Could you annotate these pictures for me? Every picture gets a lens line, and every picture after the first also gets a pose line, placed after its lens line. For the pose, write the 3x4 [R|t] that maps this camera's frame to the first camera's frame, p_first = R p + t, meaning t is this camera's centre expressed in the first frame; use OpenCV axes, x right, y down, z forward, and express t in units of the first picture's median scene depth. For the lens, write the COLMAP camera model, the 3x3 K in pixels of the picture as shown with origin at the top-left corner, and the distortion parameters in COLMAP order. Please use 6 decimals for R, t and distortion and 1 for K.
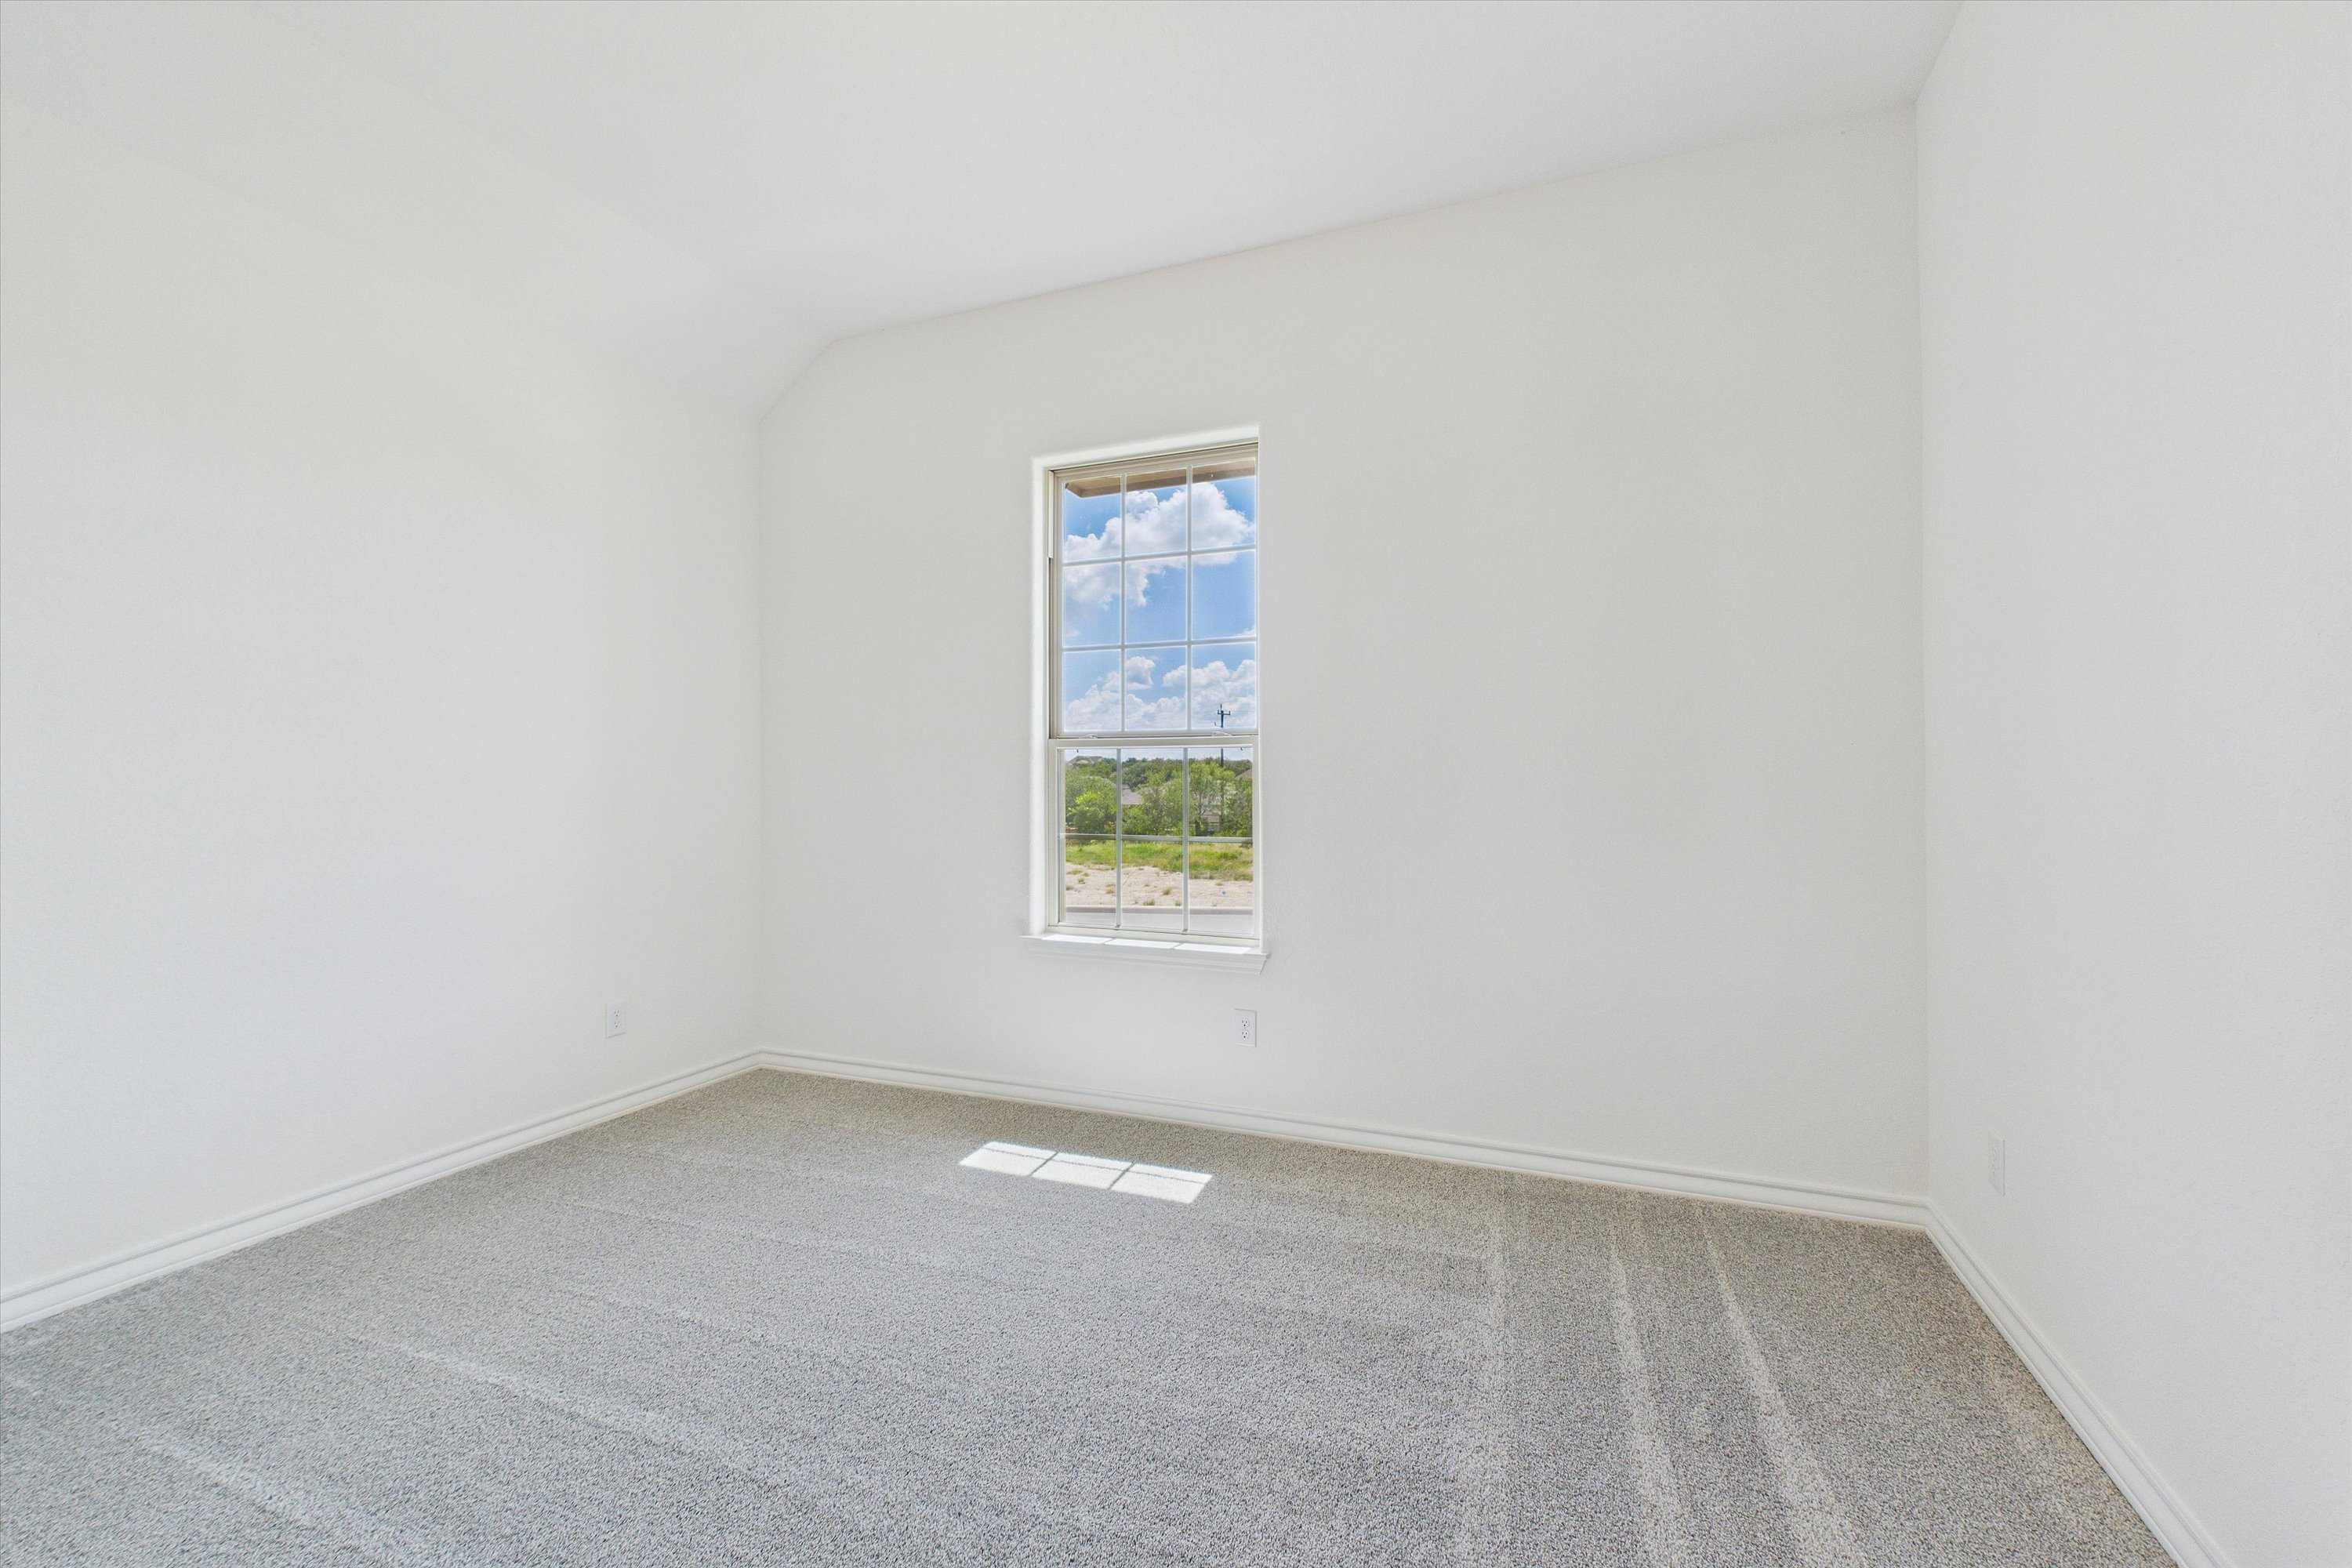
lens RADIAL K [[1037.1, 0, 1151.0], [0, 1037.1, 783.9], [0, 0, 1]] dist [-0.005816, -0.000240]
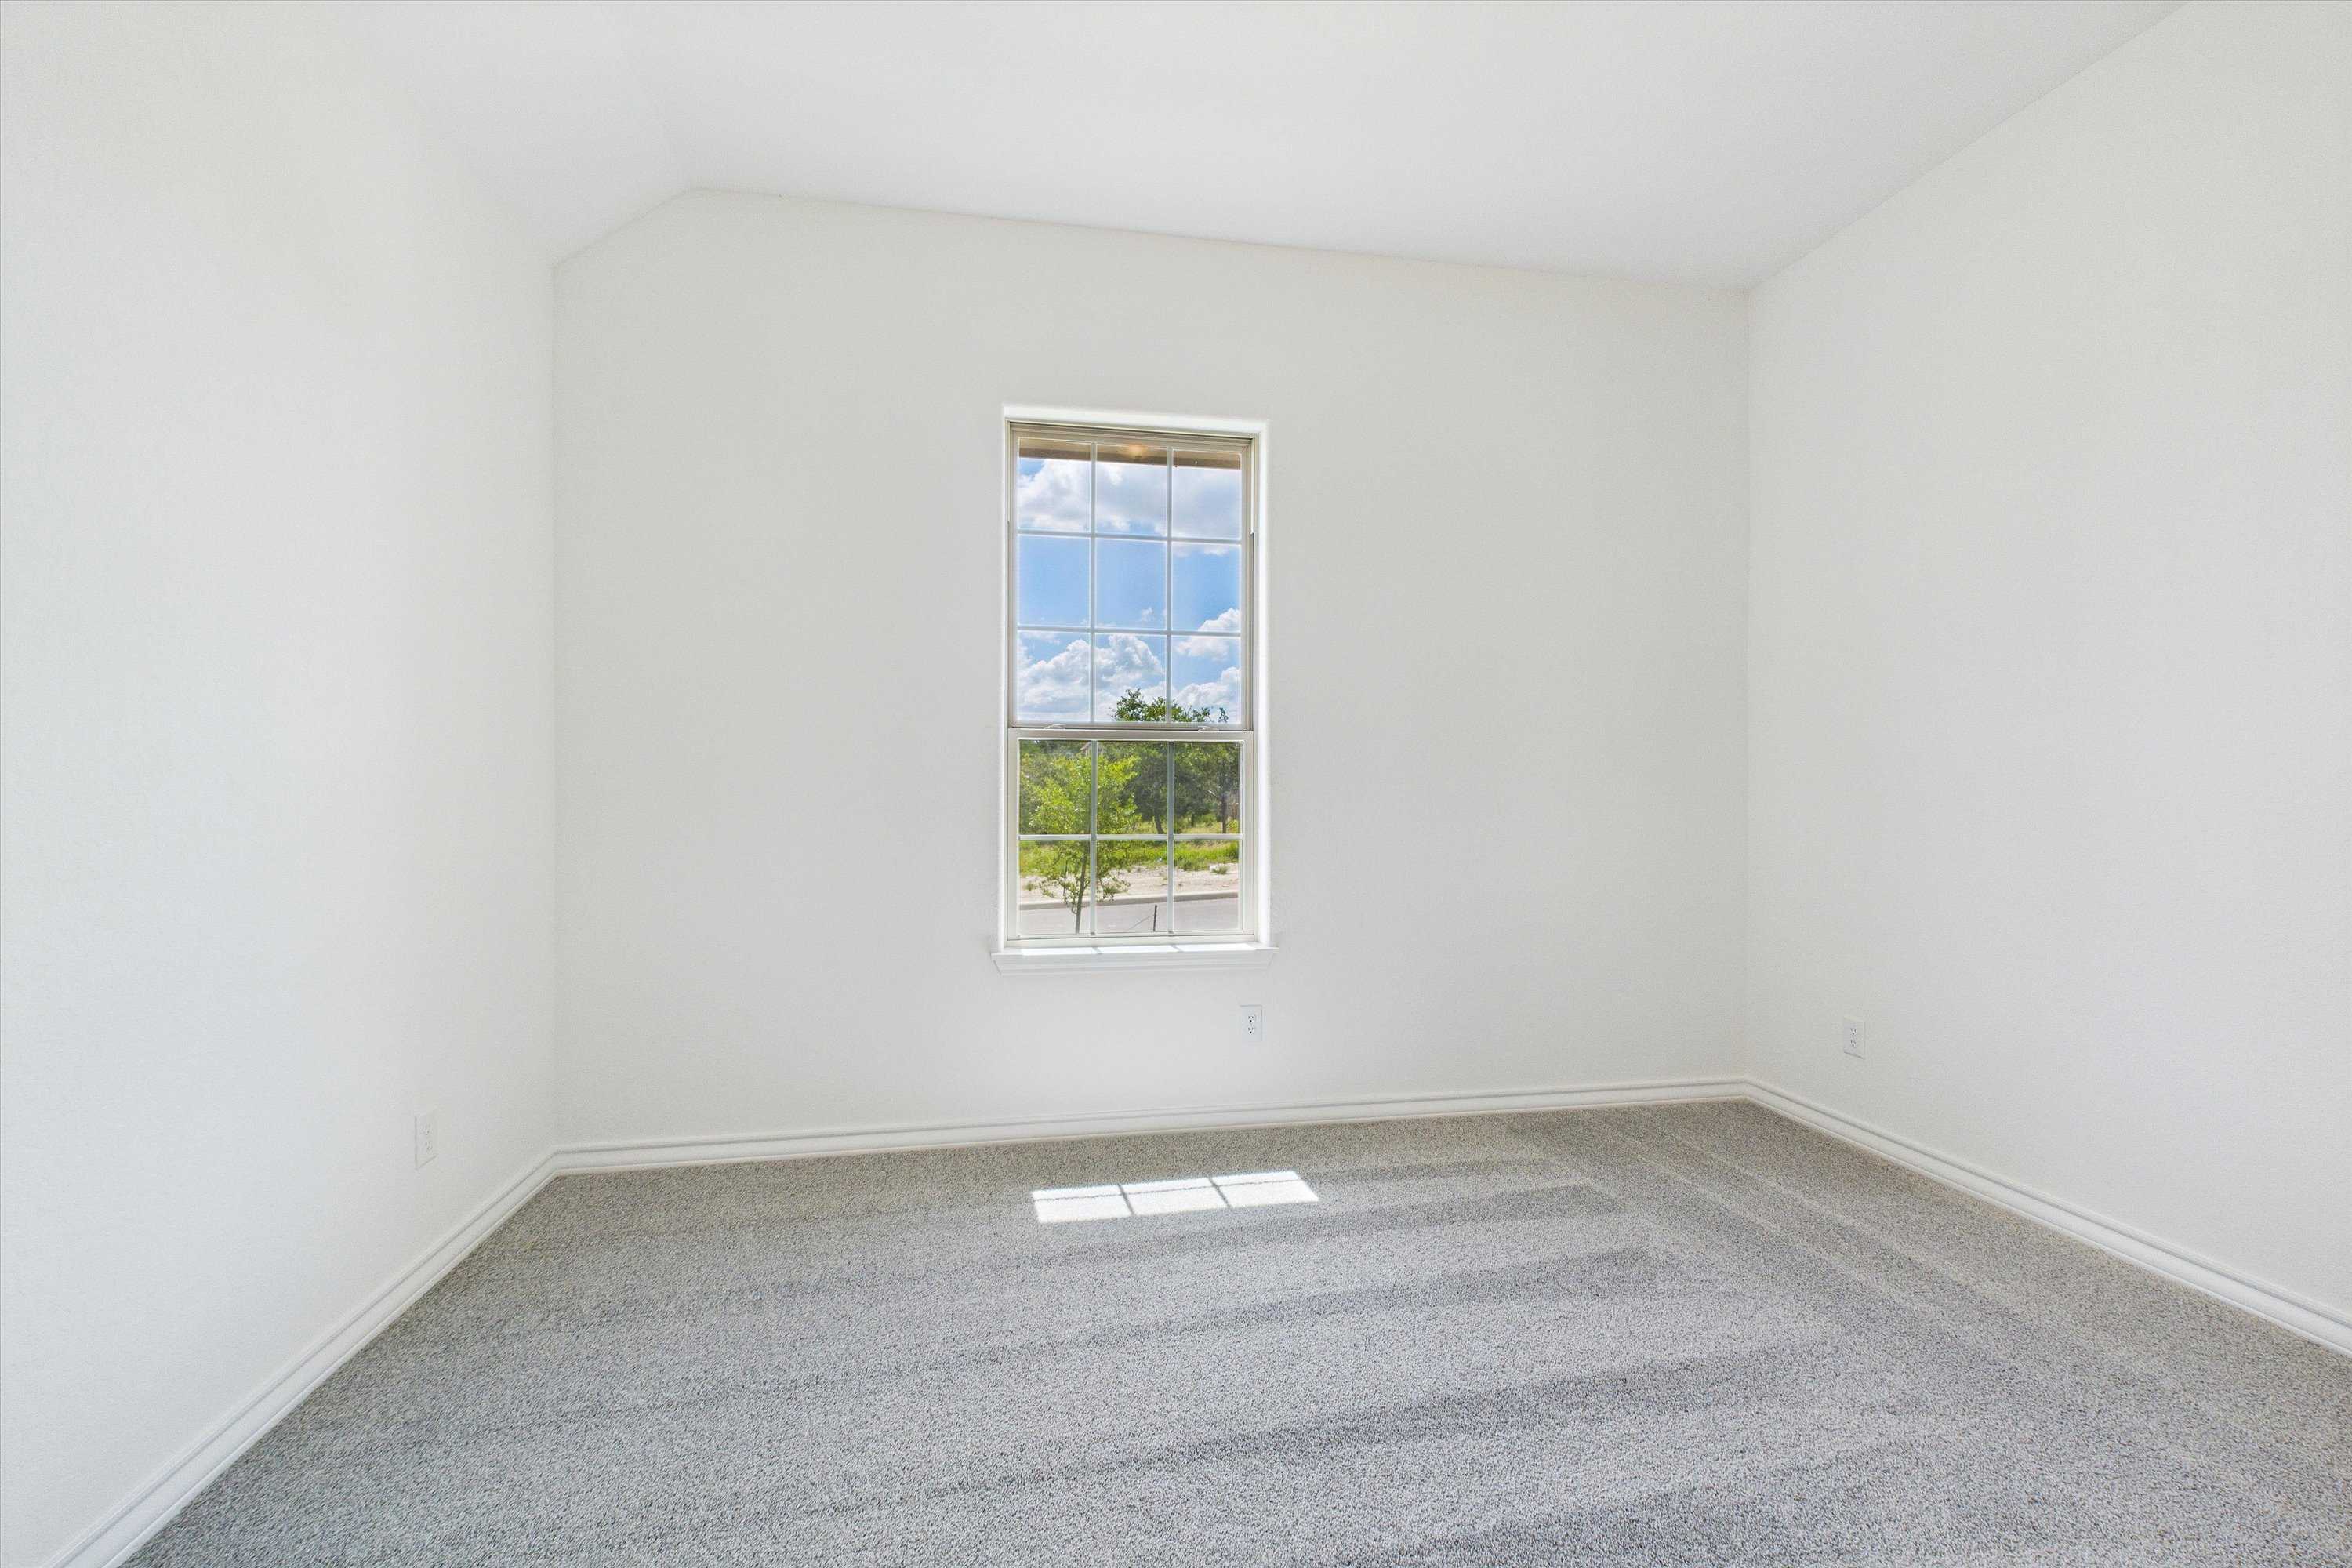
lens RADIAL K [[1037.1, 0, 1176.9], [0, 1037.1, 793.5], [0, 0, 1]] dist [-0.005816, -0.000240]
pose [[0.826146, -0.005829, 0.563426, -0.564167], [-0.001820, 0.999914, 0.013015, 0.000260], [-0.563453, -0.011778, 0.826064, 0.227947]]
